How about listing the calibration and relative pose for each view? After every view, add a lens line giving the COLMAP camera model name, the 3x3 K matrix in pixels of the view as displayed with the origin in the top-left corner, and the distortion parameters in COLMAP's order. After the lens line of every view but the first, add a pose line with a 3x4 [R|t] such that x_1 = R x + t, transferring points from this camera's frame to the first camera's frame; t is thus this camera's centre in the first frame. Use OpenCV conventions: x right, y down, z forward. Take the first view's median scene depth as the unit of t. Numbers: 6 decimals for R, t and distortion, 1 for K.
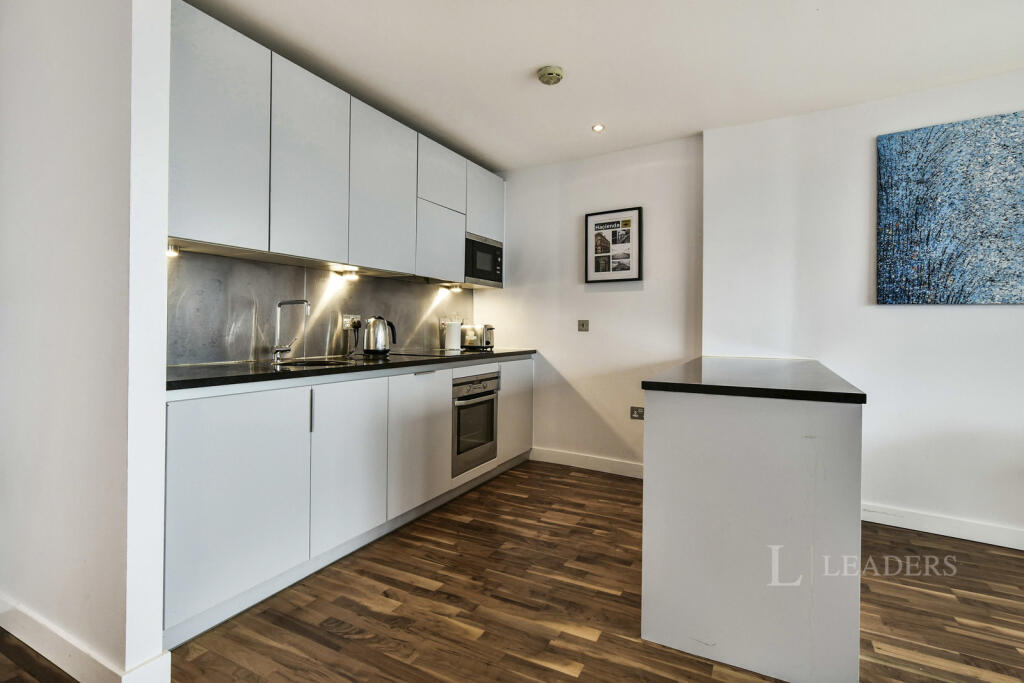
lens RADIAL K [[471.5, 0, 509.8], [0, 471.5, 334.2], [0, 0, 1]] dist [-0.018008, 0.002538]
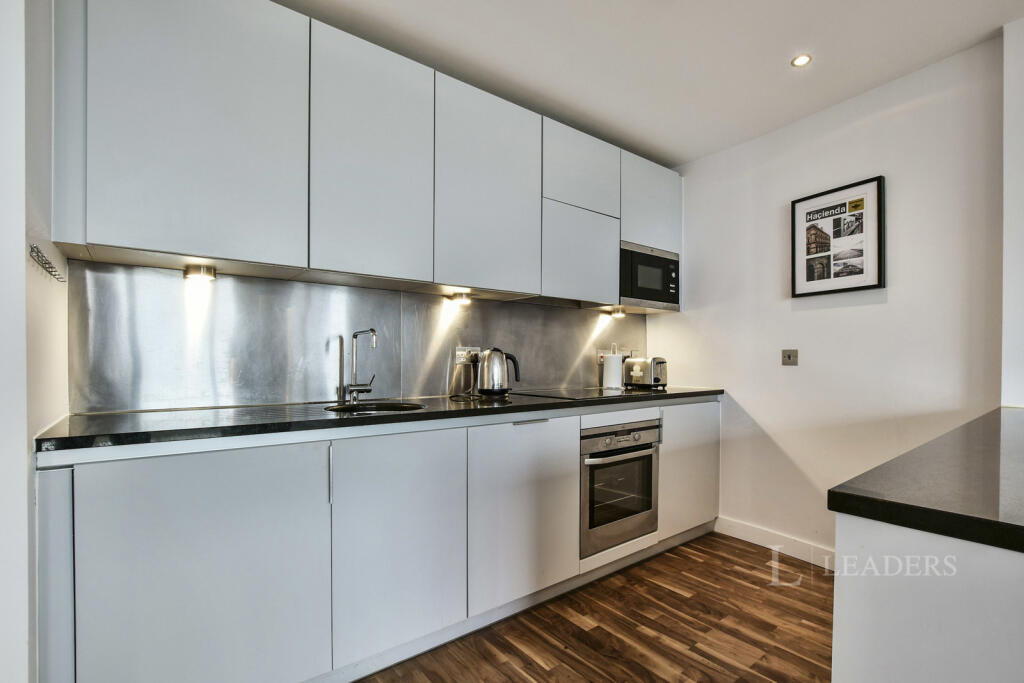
lens RADIAL K [[471.5, 0, 545.6], [0, 471.5, 369.0], [0, 0, 1]] dist [-0.018008, 0.002538]
pose [[0.927842, -0.000433, -0.372973, 0.085652], [0.001112, 0.999998, 0.001606, -0.002405], [0.372972, -0.001905, 0.927841, 0.219121]]
